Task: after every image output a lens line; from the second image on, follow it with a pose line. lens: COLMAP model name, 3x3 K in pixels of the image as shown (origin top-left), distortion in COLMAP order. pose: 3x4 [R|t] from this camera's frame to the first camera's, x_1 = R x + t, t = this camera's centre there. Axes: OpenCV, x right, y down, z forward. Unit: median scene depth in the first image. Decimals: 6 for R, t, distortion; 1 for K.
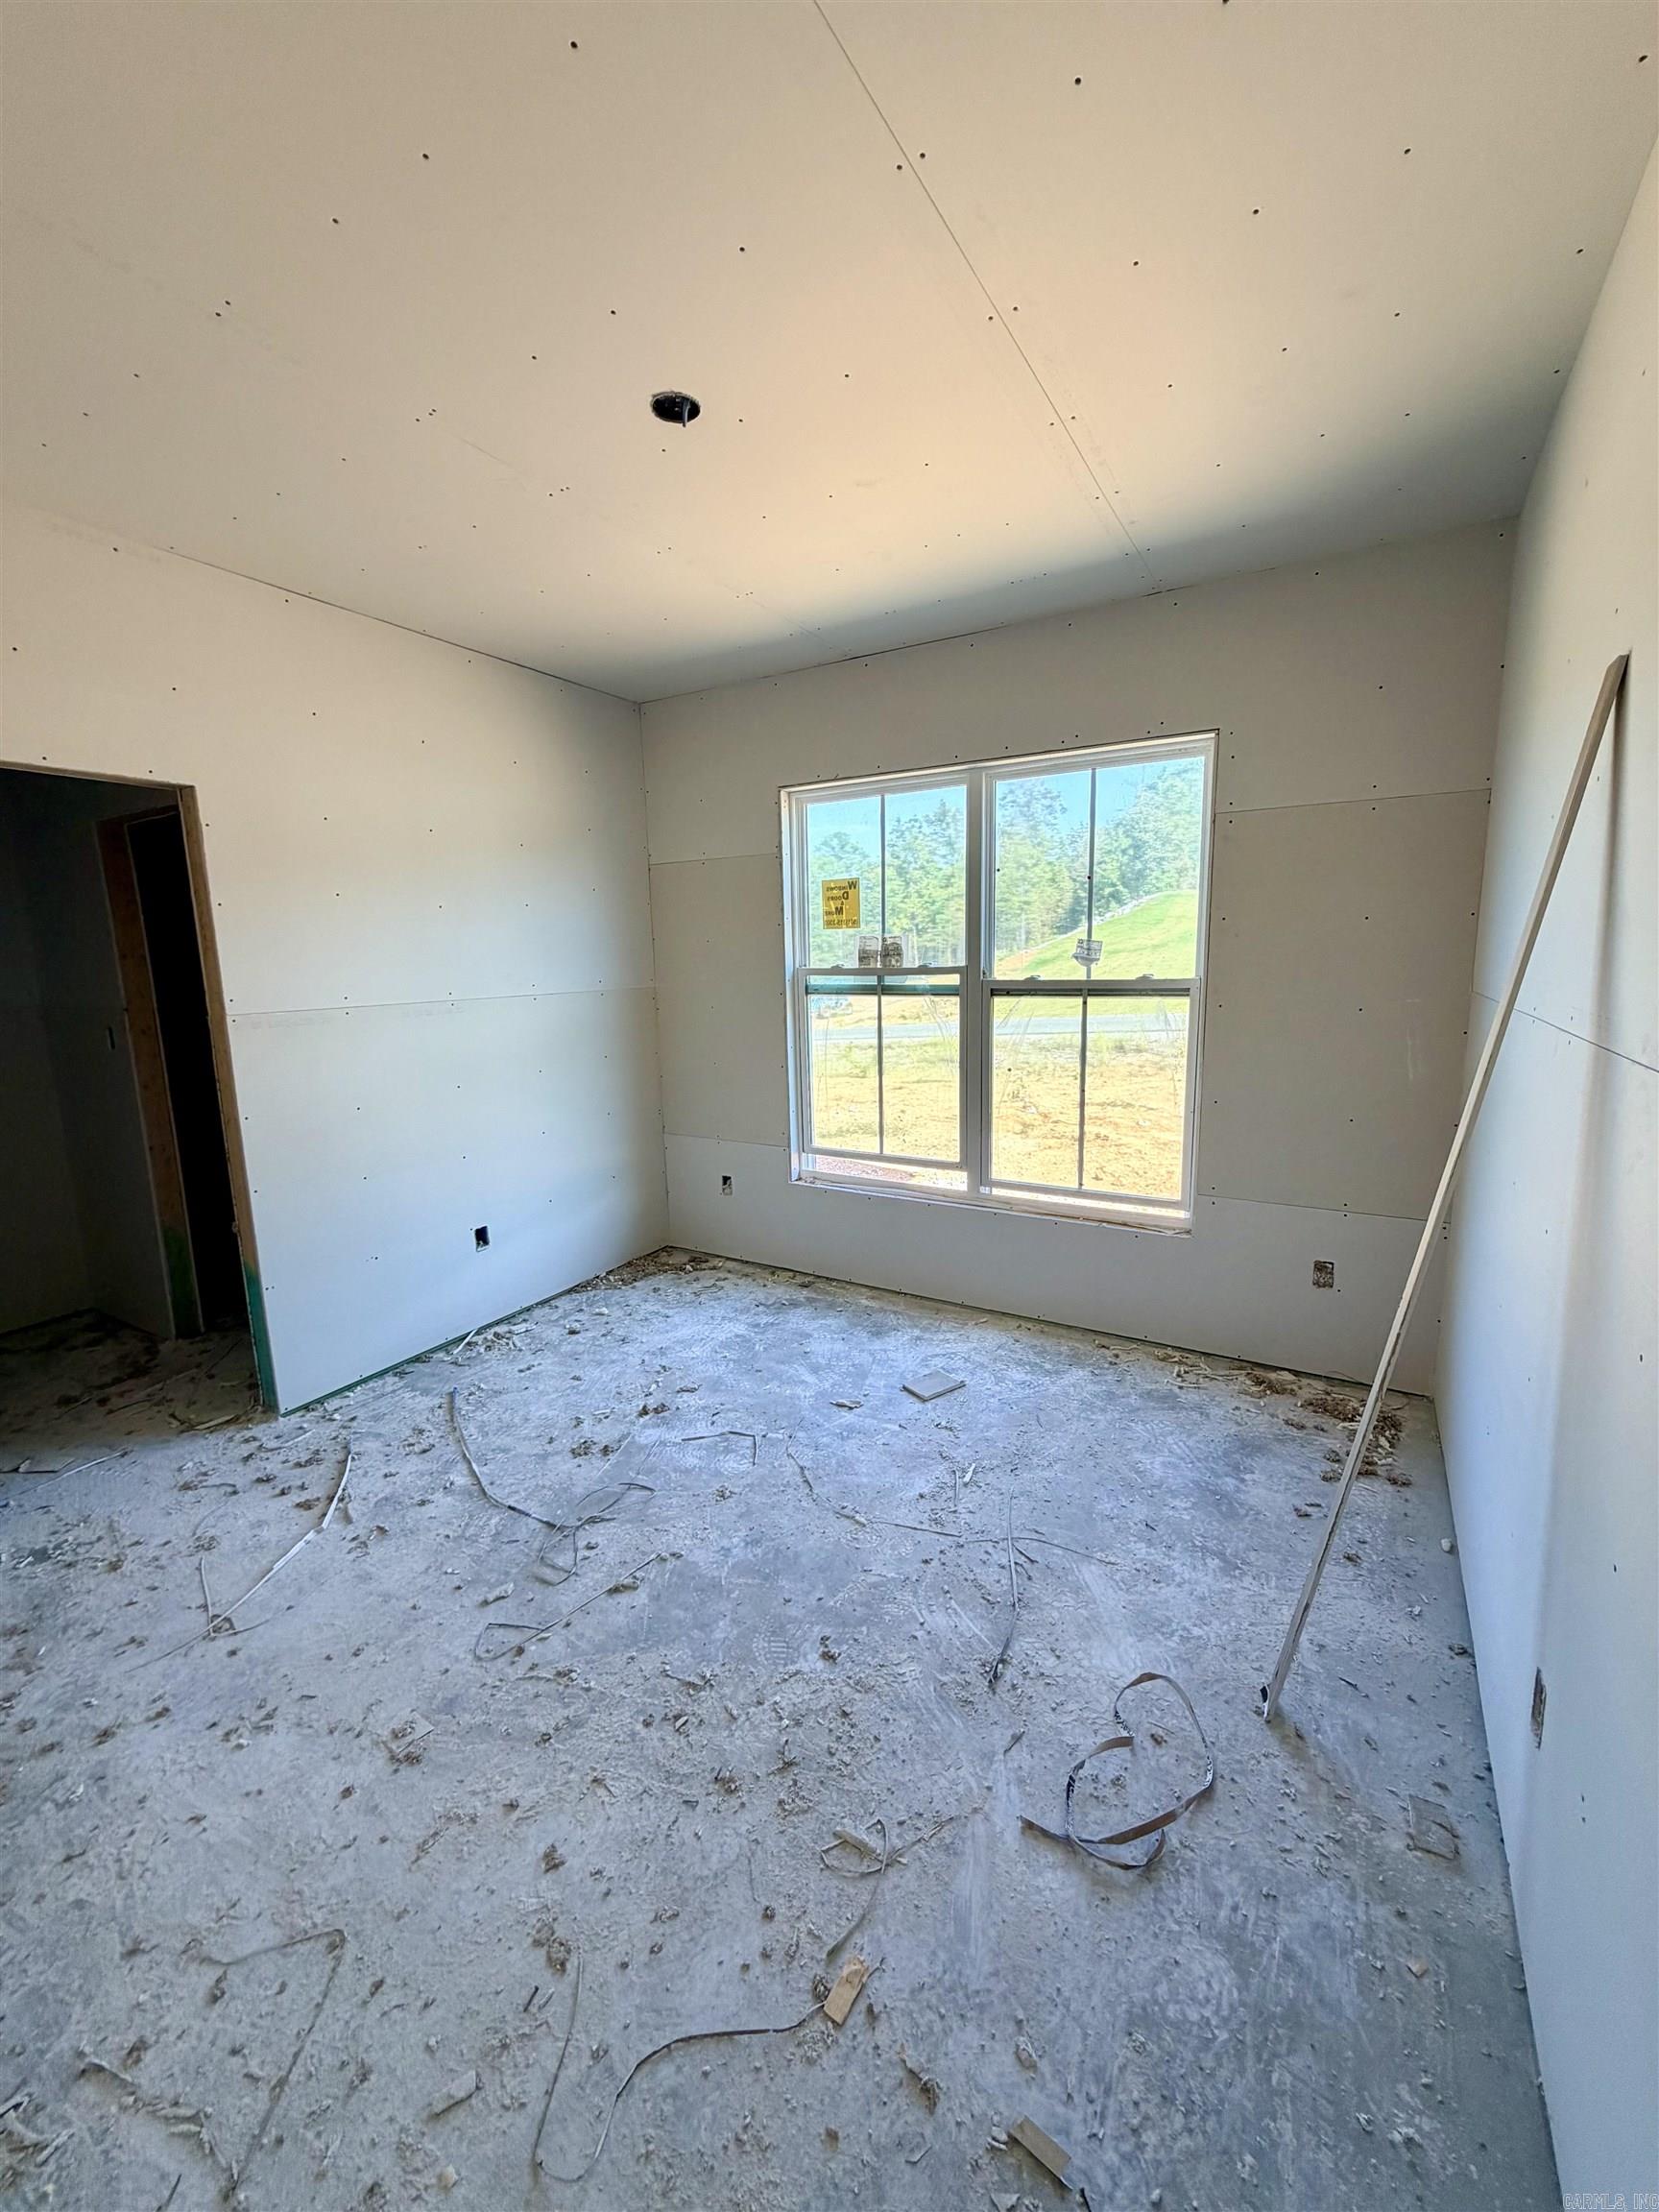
lens RADIAL K [[898.1, 0, 844.9], [0, 898.1, 1106.1], [0, 0, 1]] dist [-0.000771, -0.000121]
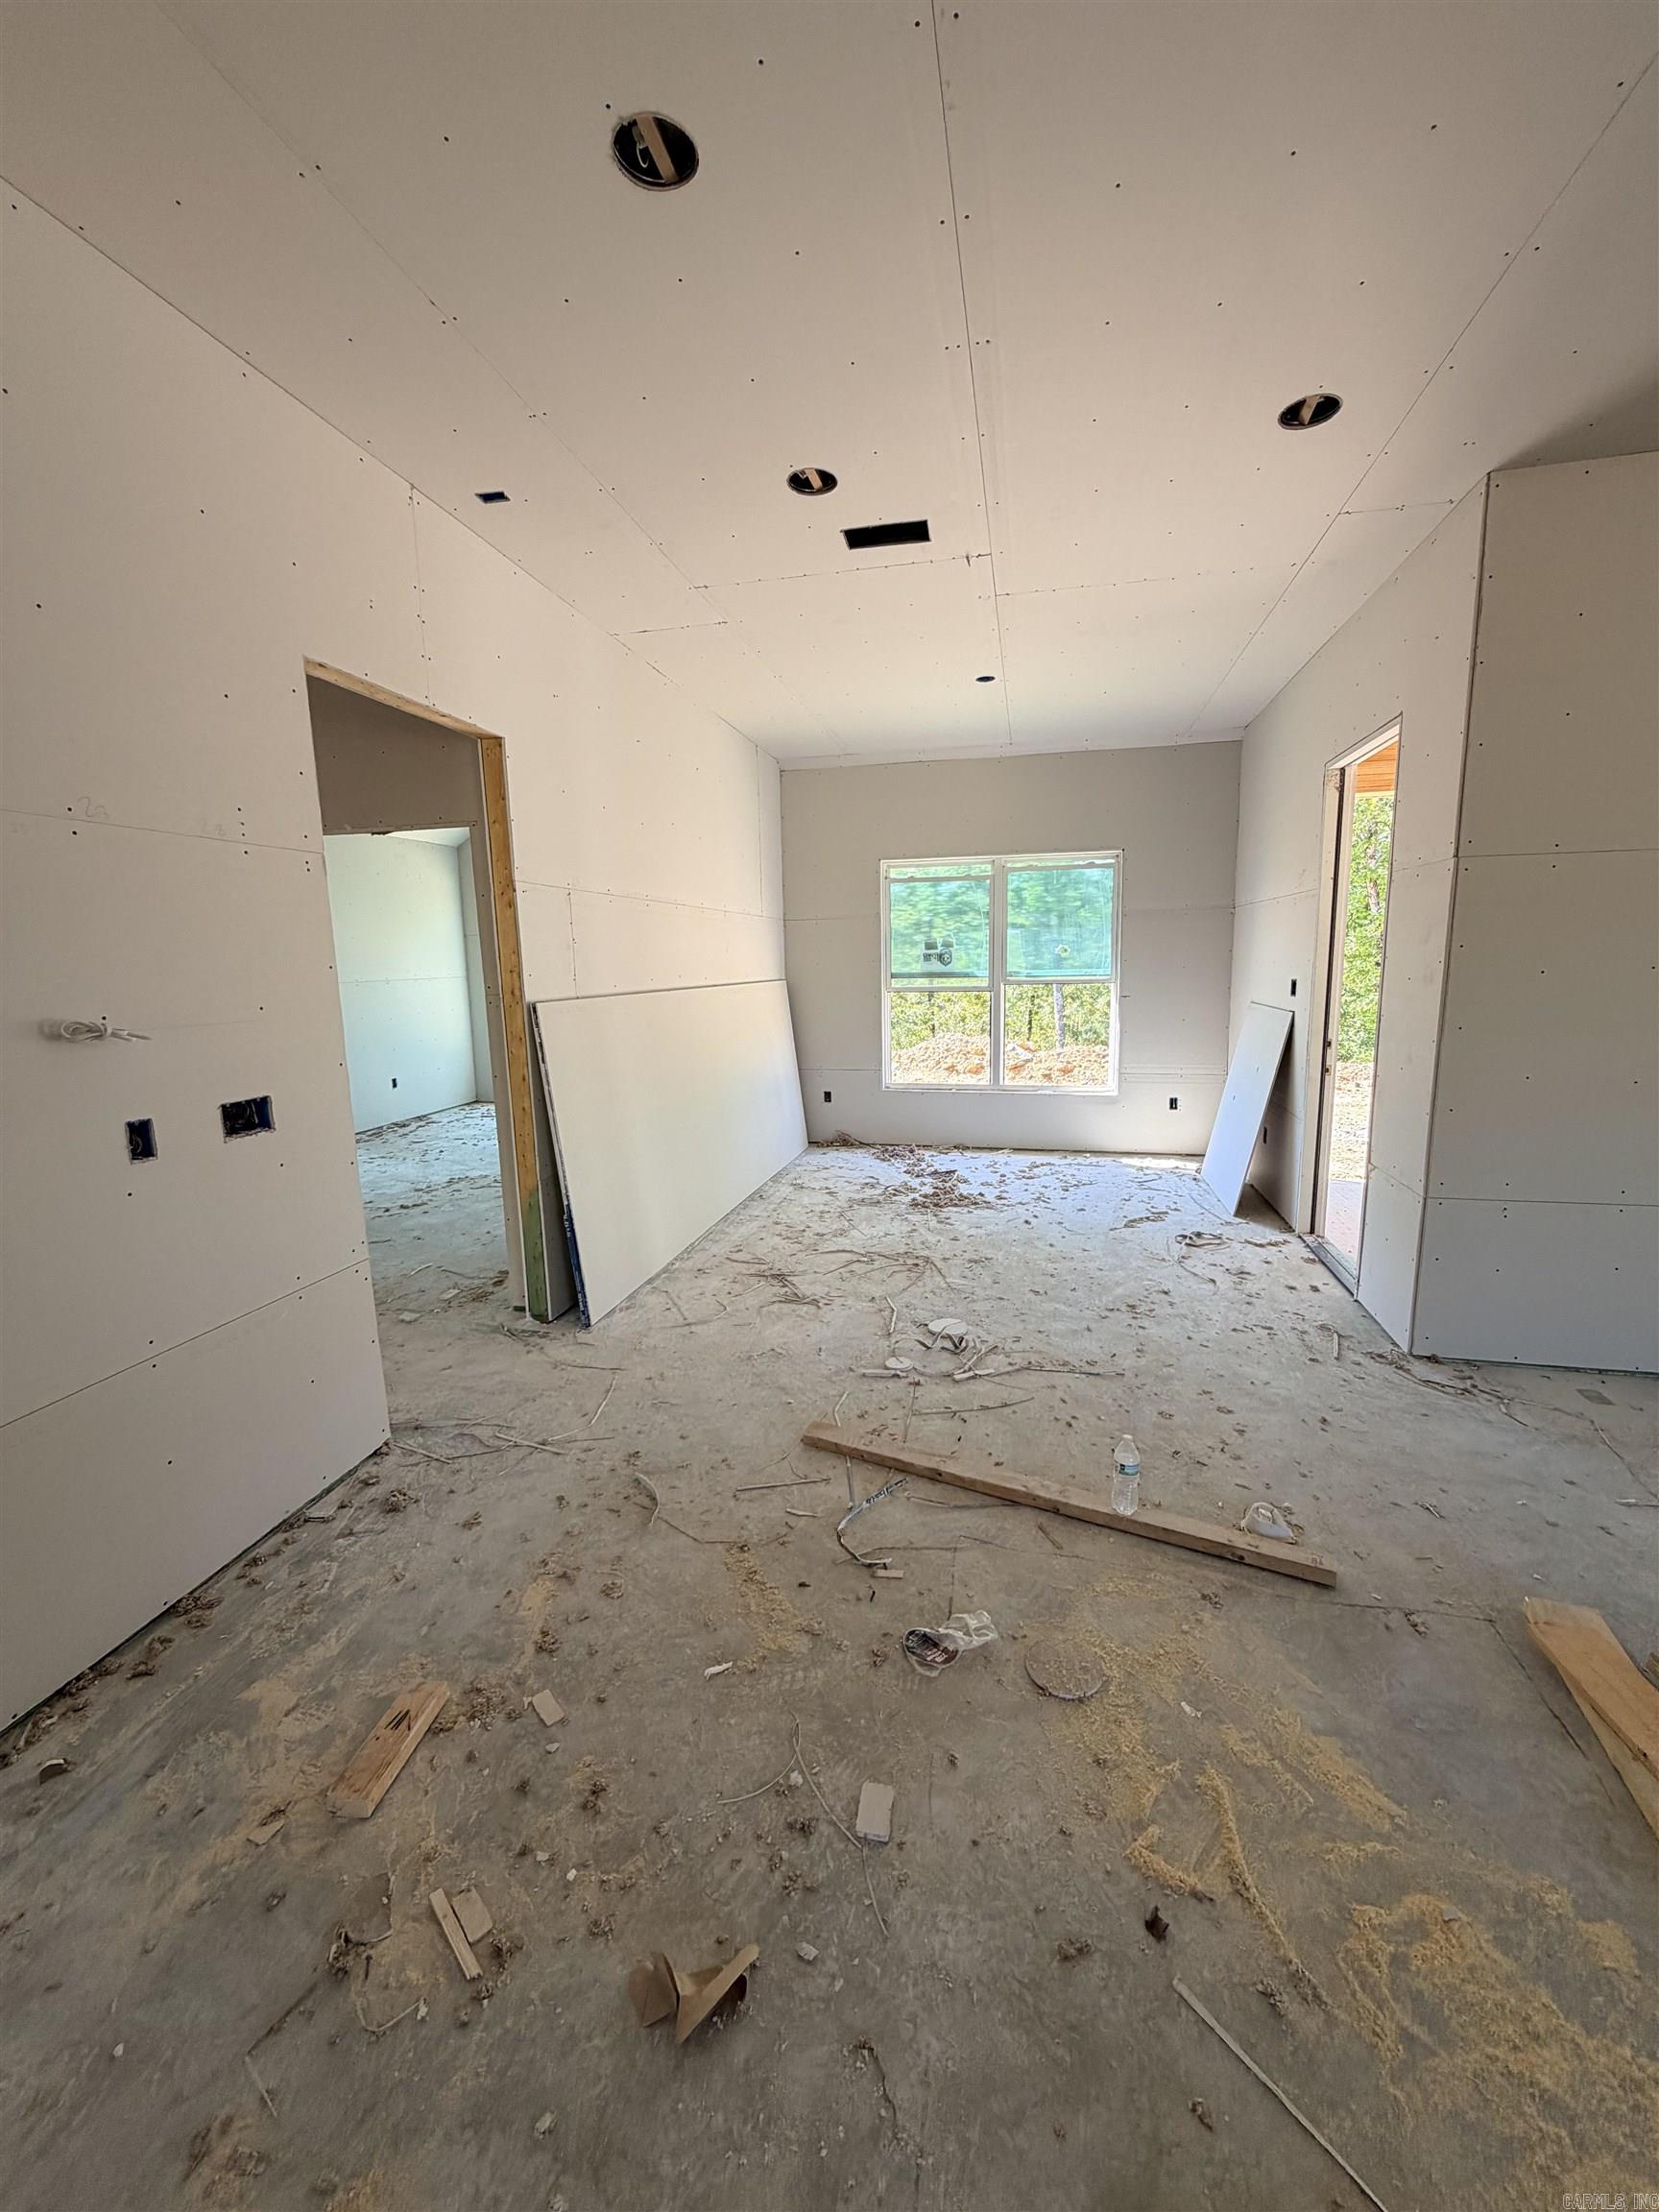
lens RADIAL K [[898.1, 0, 844.9], [0, 898.1, 1106.1], [0, 0, 1]] dist [-0.000771, -0.000121]
pose [[0.948476, -0.058040, 0.311487, -0.705006], [0.061148, 0.998129, -0.000213, 0.113661], [-0.310892, 0.019249, 0.950250, -0.624440]]
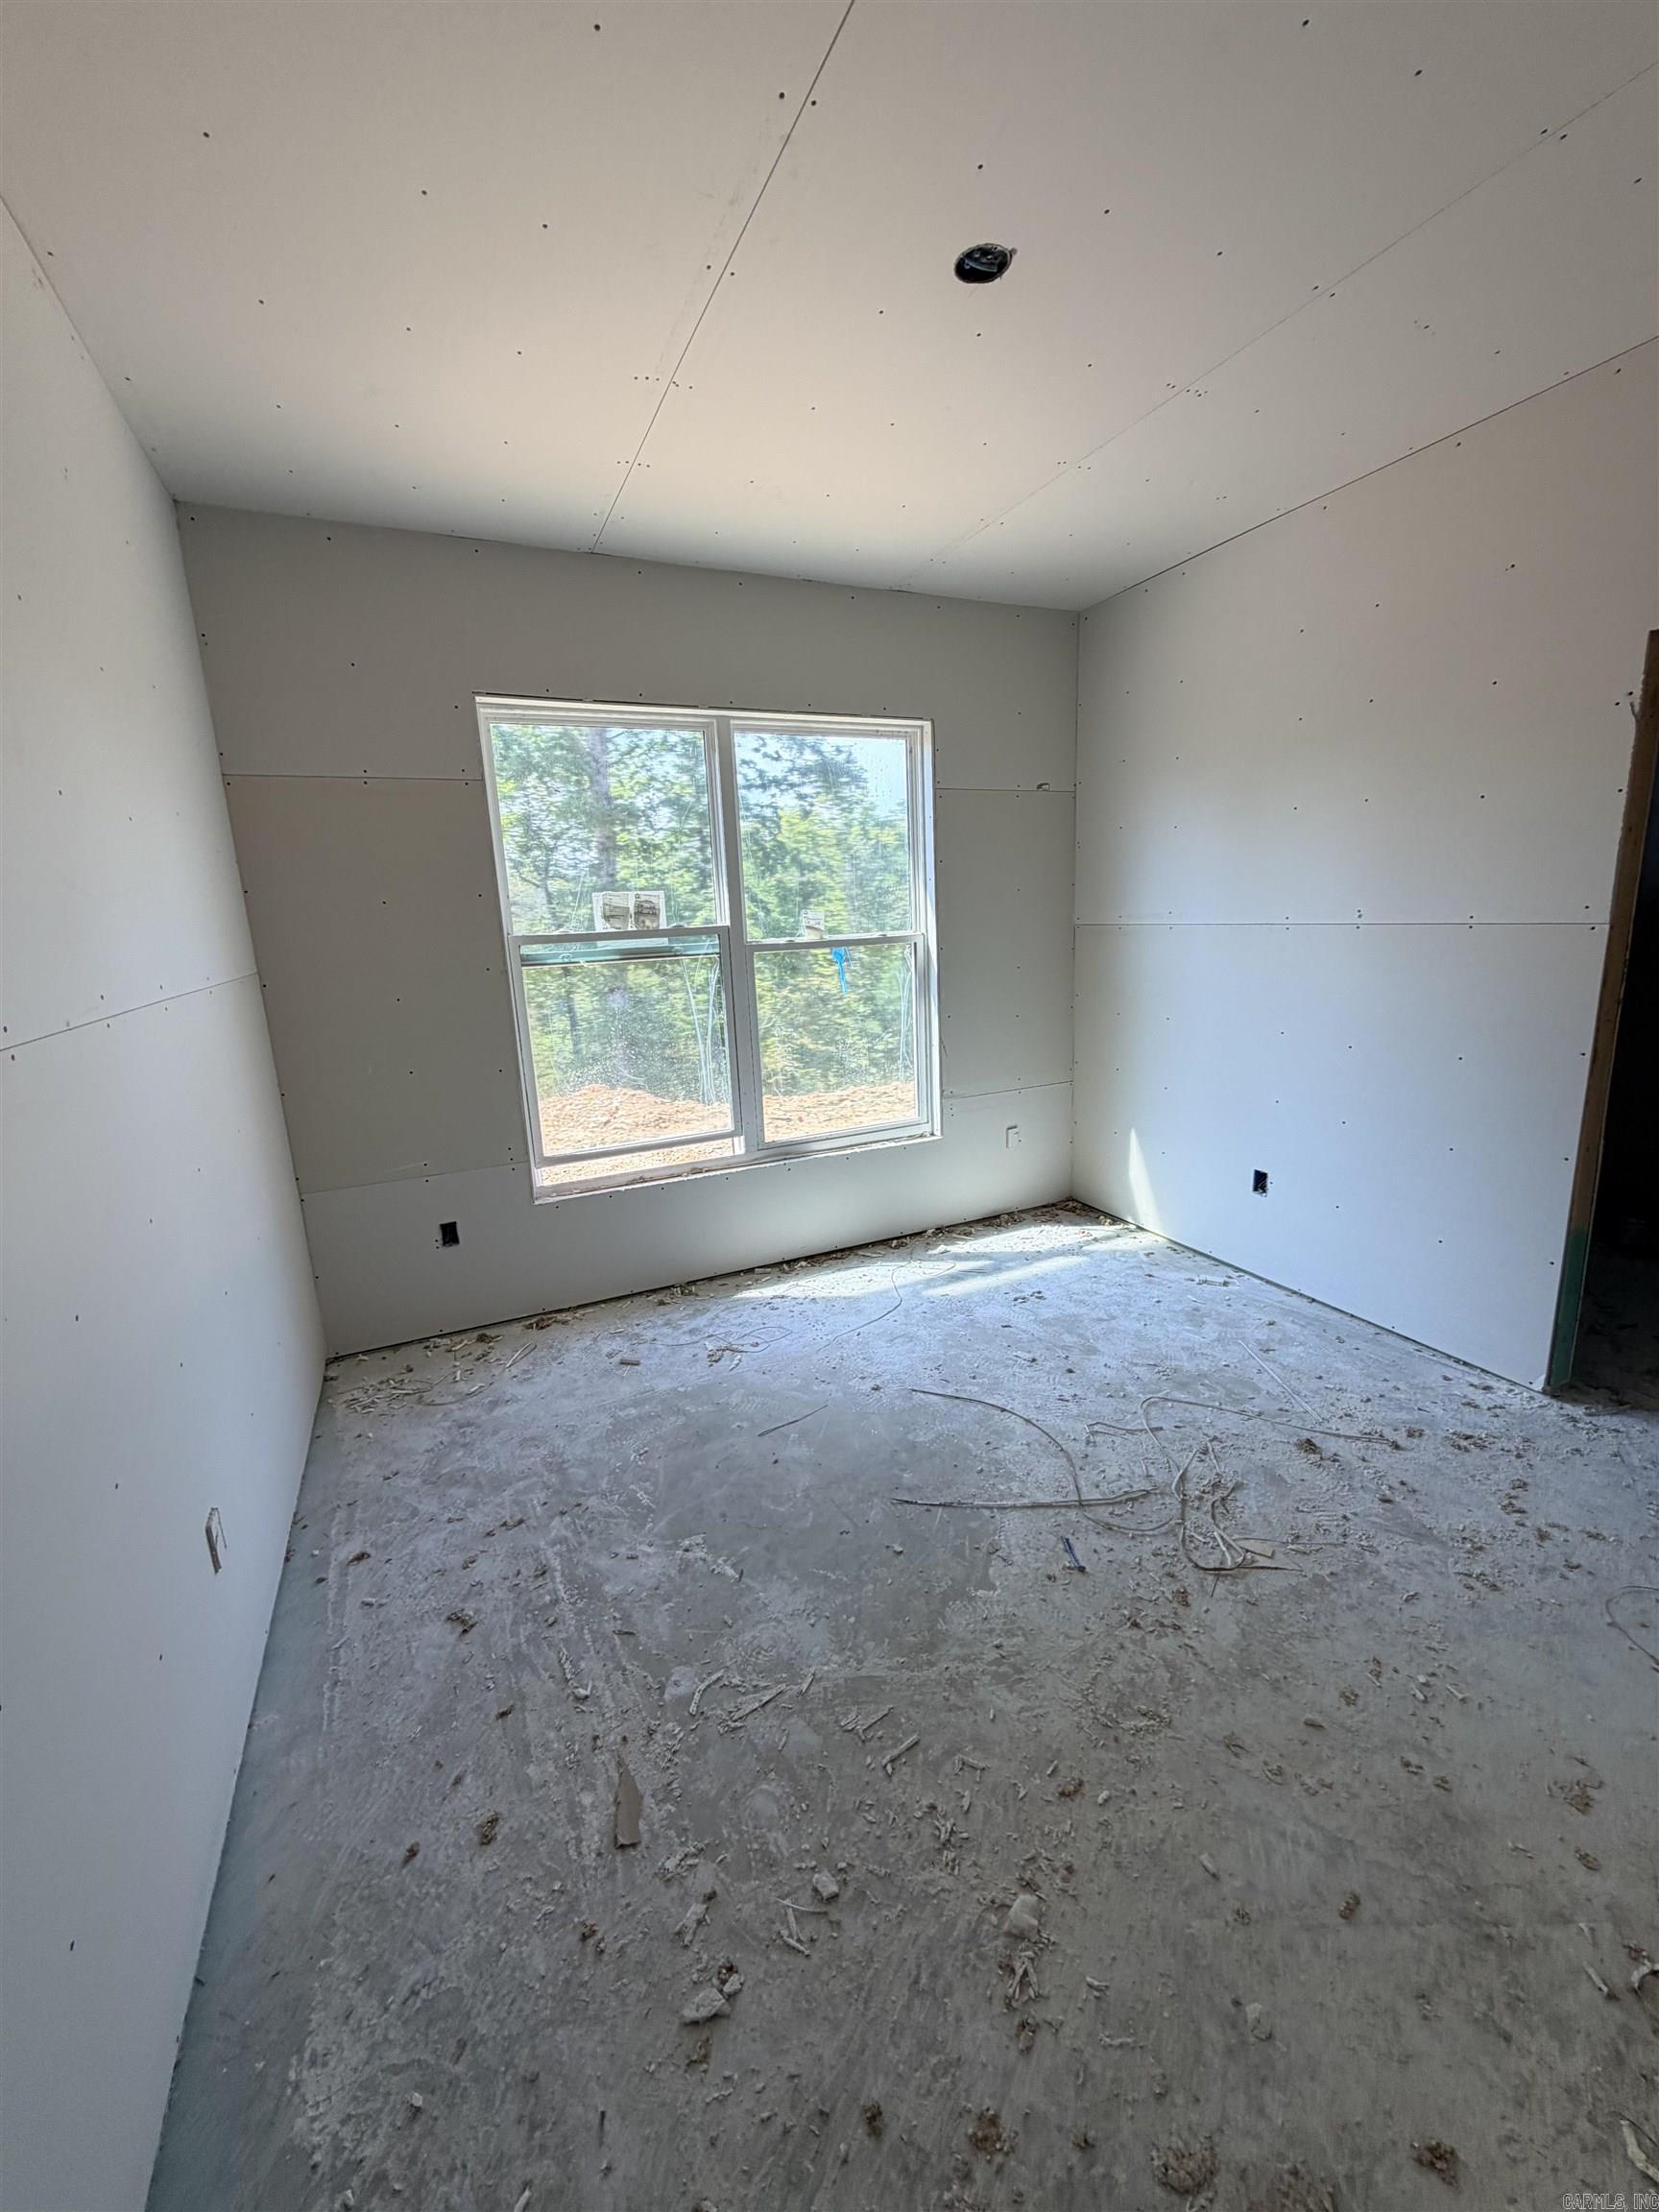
lens RADIAL K [[898.1, 0, 844.9], [0, 898.1, 1106.1], [0, 0, 1]] dist [-0.000771, -0.000121]
pose [[0.570342, -0.185516, 0.800184, -0.577677], [0.168980, 0.979825, 0.106721, -0.043535], [-0.803838, 0.074348, 0.590184, 0.327530]]
